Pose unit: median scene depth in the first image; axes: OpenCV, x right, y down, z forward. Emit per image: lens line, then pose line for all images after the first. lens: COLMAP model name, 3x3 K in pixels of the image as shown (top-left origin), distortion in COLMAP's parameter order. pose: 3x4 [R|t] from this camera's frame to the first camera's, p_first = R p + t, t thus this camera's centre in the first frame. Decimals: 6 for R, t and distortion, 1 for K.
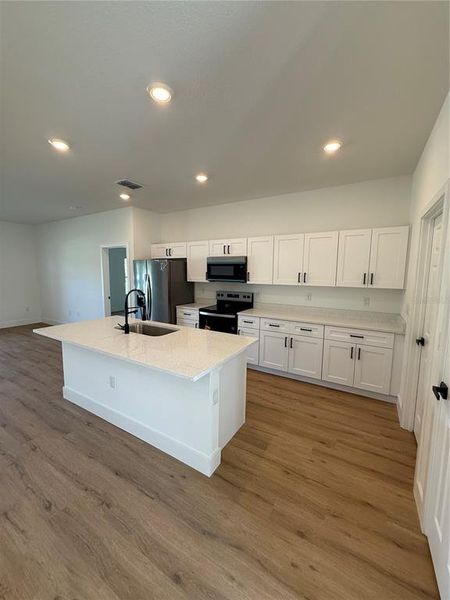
lens RADIAL K [[239.0, 0, 224.3], [0, 239.0, 298.4], [0, 0, 1]] dist [0.004256, -0.000280]
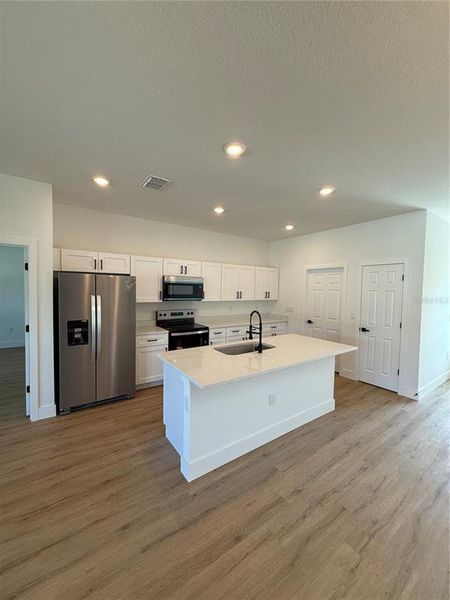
lens RADIAL K [[239.0, 0, 224.7], [0, 239.0, 298.5], [0, 0, 1]] dist [0.004256, -0.000280]
pose [[0.399344, -0.036136, 0.916089, -0.969448], [0.086302, 0.996268, 0.001677, -0.072608], [-0.912730, 0.078391, 0.400972, 0.471700]]
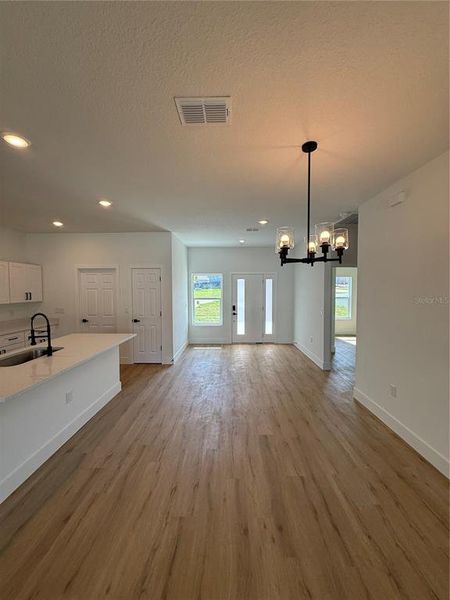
lens RADIAL K [[239.0, 0, 224.1], [0, 239.0, 299.4], [0, 0, 1]] dist [0.004256, -0.000280]
pose [[-0.502917, -0.042858, 0.863272, -1.118889], [0.097664, 0.989556, 0.106024, -0.085244], [-0.858799, 0.137632, -0.493479, 0.562173]]
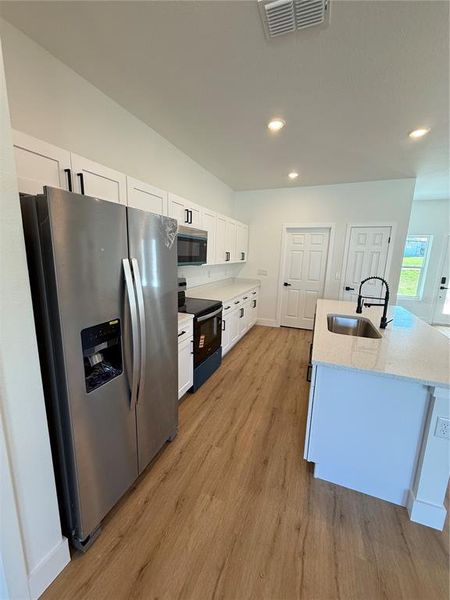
lens RADIAL K [[239.0, 0, 225.5], [0, 239.0, 298.2], [0, 0, 1]] dist [0.004256, -0.000280]
pose [[-0.172122, -0.192978, 0.965988, -0.759824], [0.082701, 0.974331, 0.209380, -0.125652], [-0.981598, 0.115927, -0.151744, 1.133123]]
